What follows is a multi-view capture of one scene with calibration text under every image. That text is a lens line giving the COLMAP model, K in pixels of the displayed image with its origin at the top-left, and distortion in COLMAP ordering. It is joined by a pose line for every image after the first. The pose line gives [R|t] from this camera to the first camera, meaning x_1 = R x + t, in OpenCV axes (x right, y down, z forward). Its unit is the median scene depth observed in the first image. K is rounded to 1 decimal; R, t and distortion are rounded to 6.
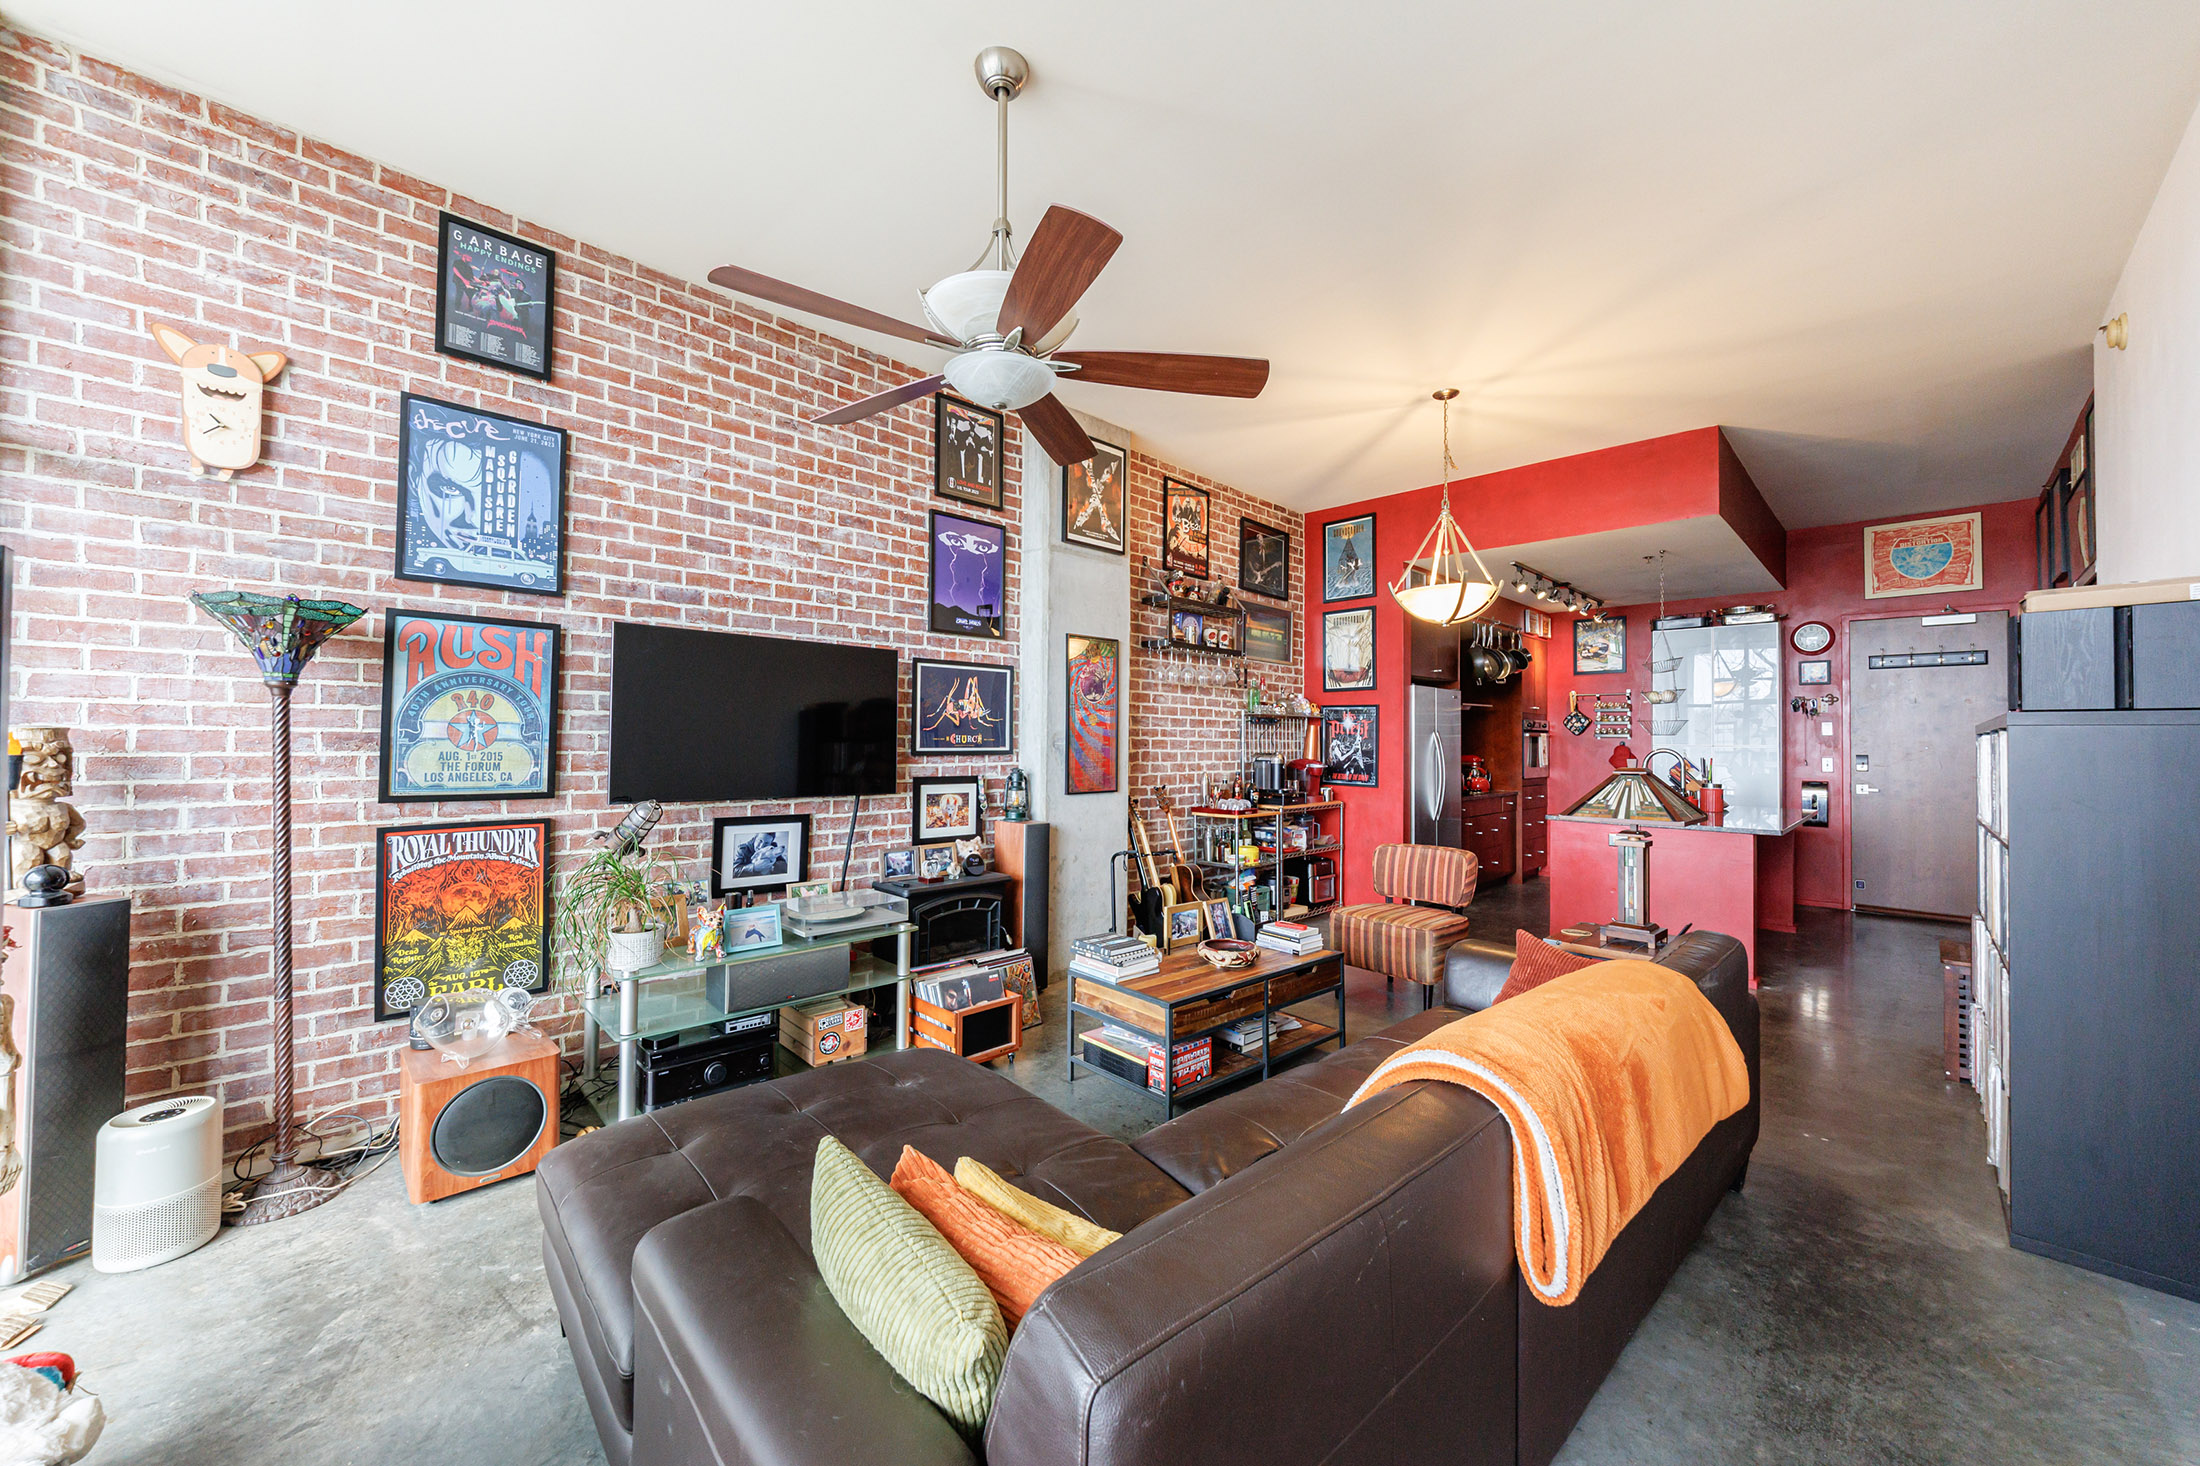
lens RADIAL K [[856.4, 0, 1107.8], [0, 856.4, 718.0], [0, 0, 1]] dist [0.000895, -0.000049]
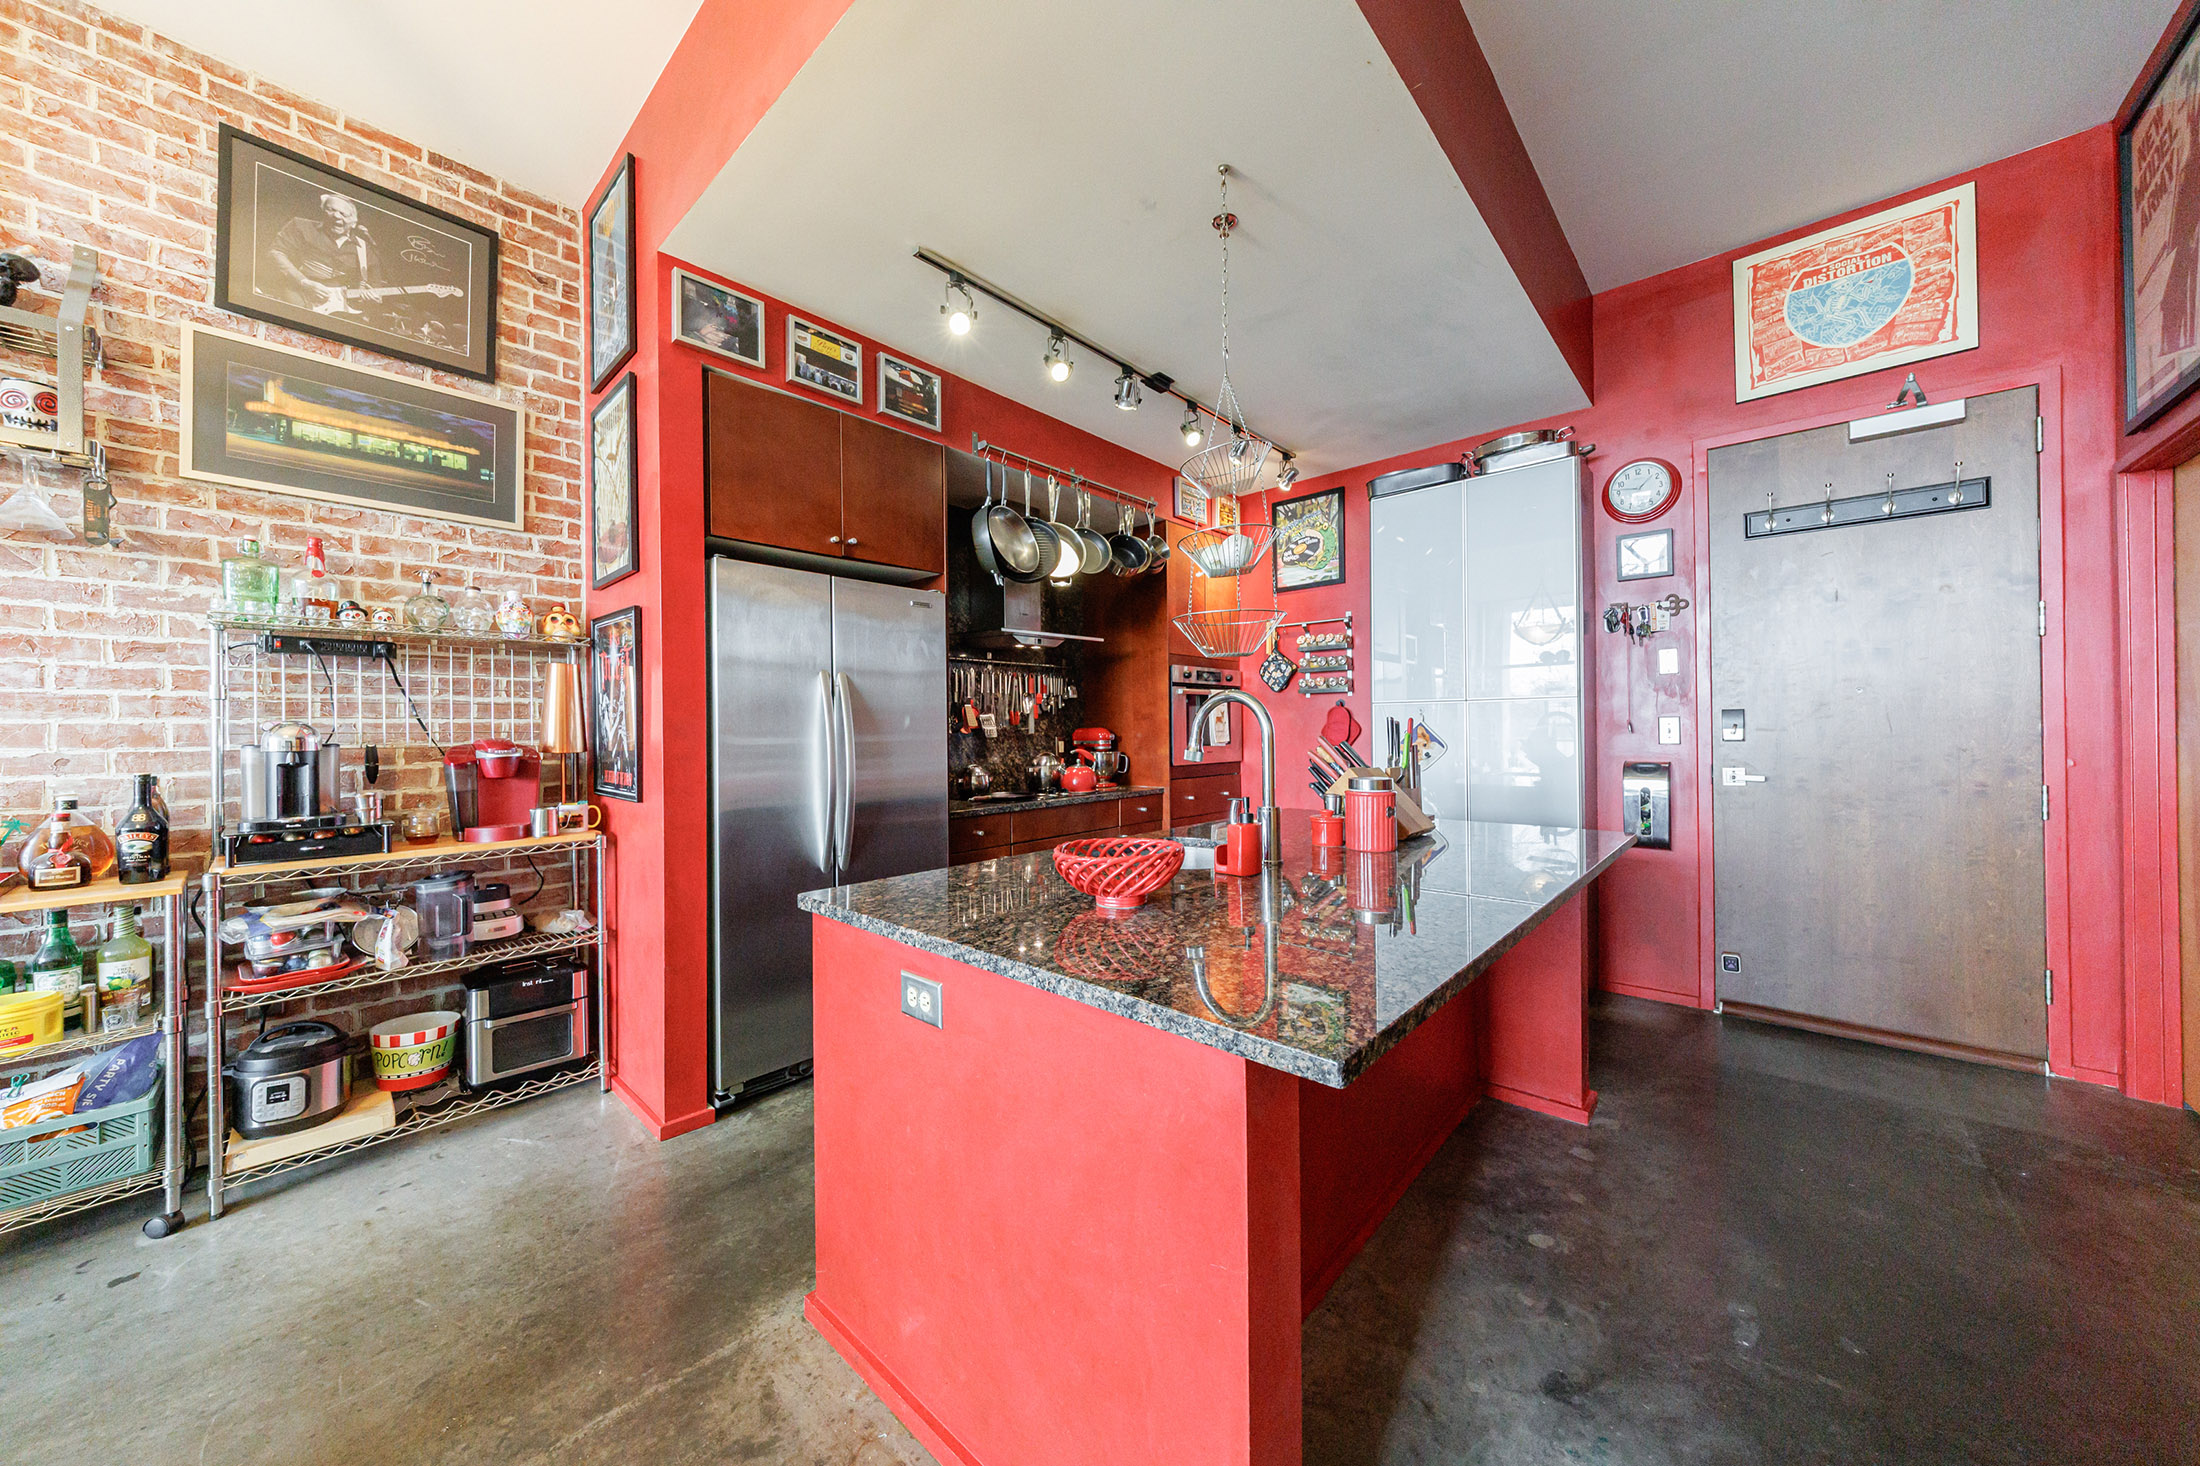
lens RADIAL K [[763.9, 0, 1113.9], [0, 763.9, 722.6], [0, 0, 1]] dist [-0.002850, 0.001103]
pose [[0.998534, -0.020004, 0.050291, 0.478814], [0.019192, 0.999678, 0.016588, 0.035768], [-0.050607, -0.015598, 0.998597, 0.553106]]
